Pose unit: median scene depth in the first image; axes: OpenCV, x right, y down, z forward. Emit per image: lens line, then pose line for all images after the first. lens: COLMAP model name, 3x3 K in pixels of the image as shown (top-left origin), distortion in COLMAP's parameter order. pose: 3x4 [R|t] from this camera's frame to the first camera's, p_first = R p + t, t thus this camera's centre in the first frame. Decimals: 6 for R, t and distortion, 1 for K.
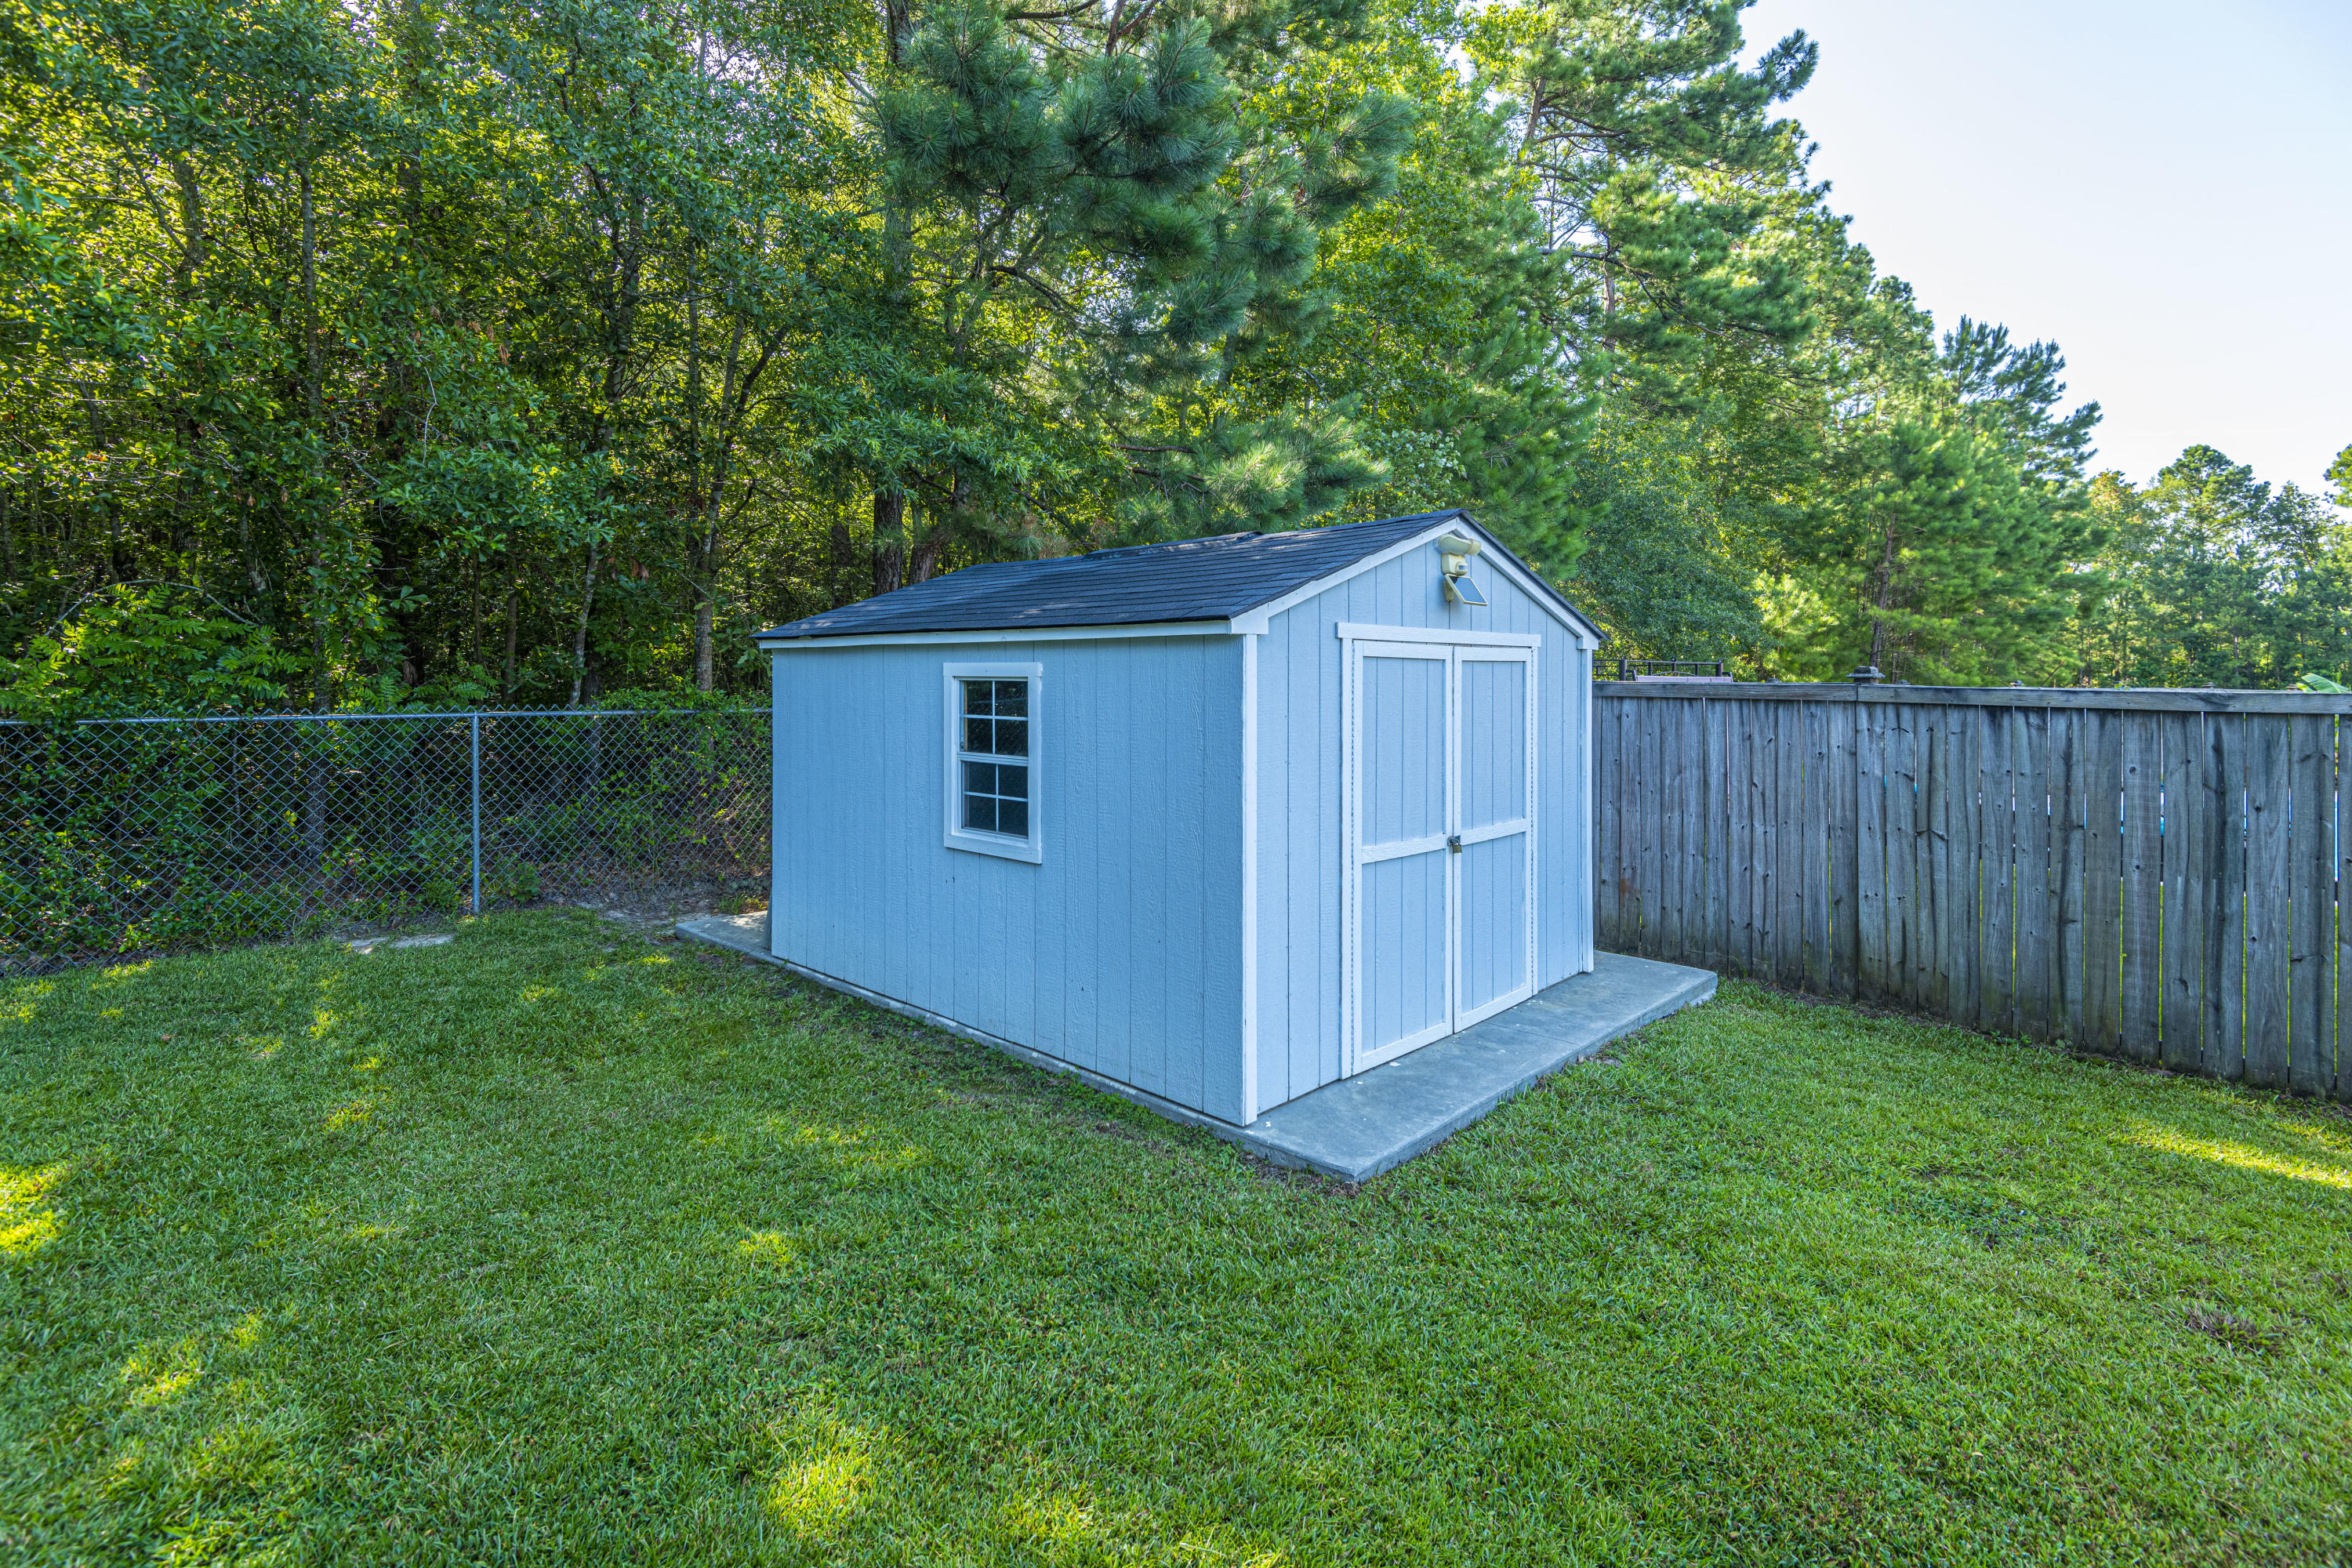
lens RADIAL K [[1084.1, 0, 1178.7], [0, 1084.1, 686.3], [0, 0, 1]] dist [0.026140, -0.012709]
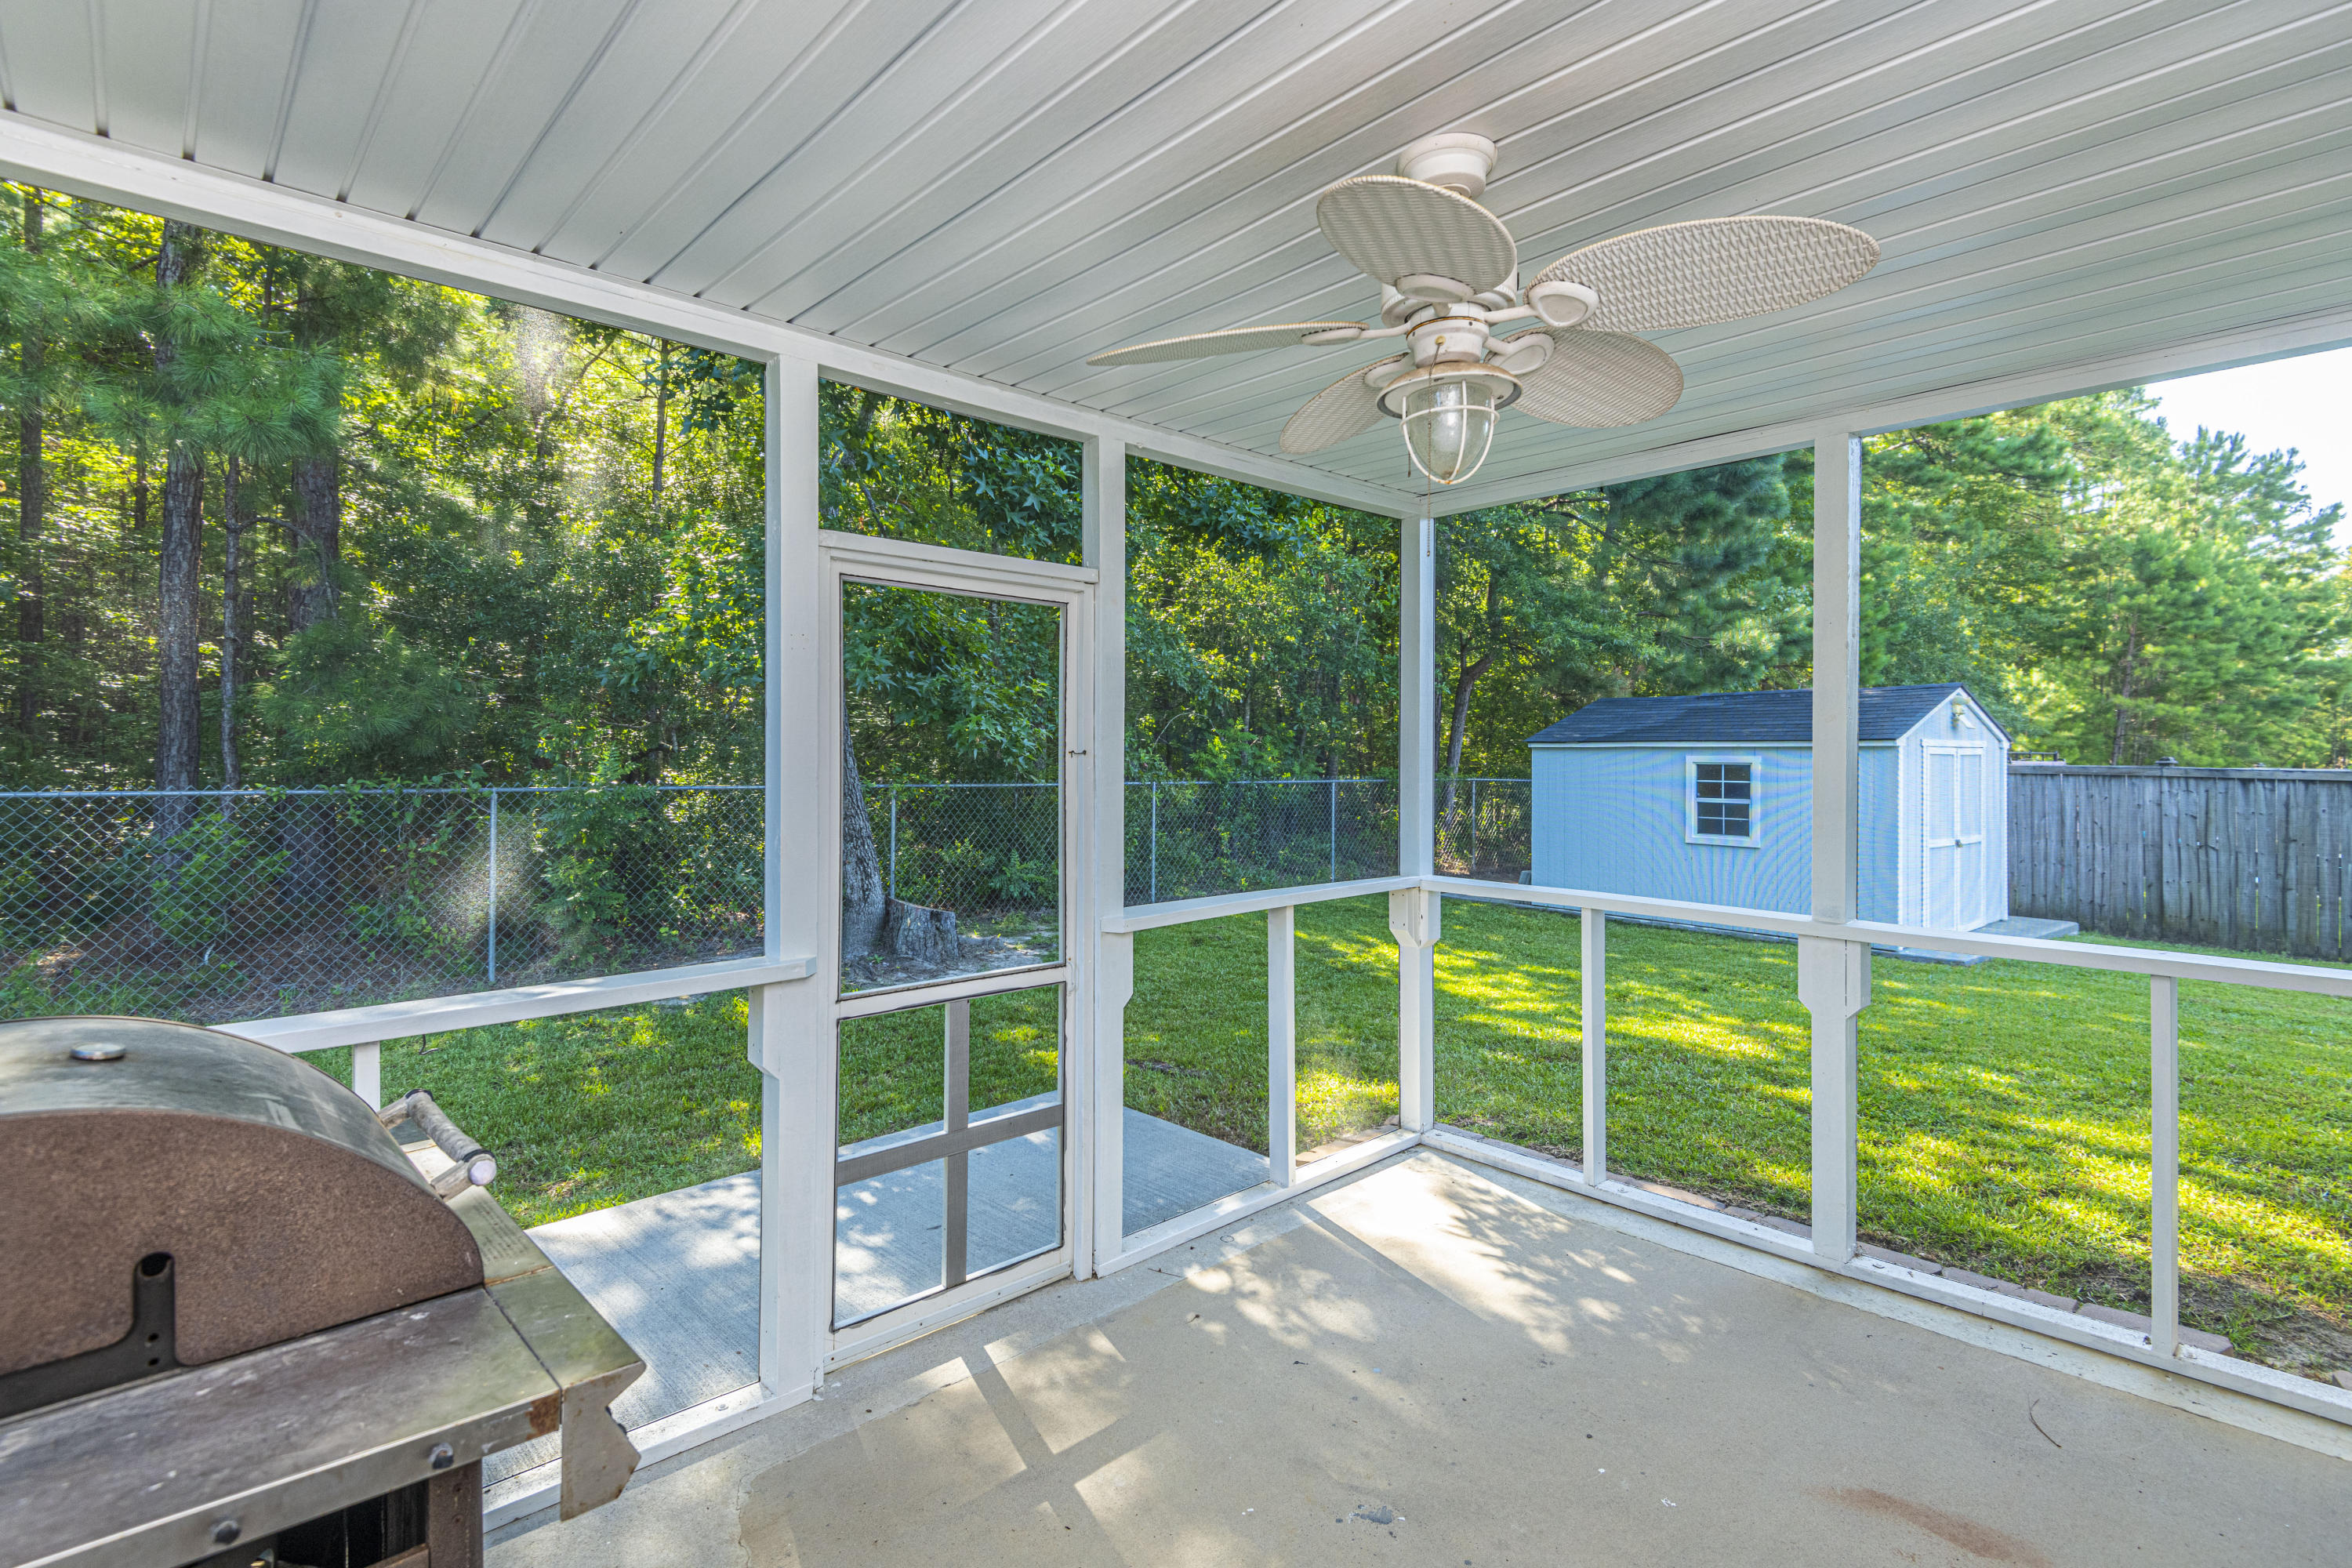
lens RADIAL K [[1084.1, 0, 1172.9], [0, 1084.1, 748.5], [0, 0, 1]] dist [0.026140, -0.012709]
pose [[0.991813, 0.000385, -0.127695, -0.188396], [-0.002205, 0.999898, -0.014116, -0.000676], [0.127676, 0.014282, 0.991713, -0.248327]]
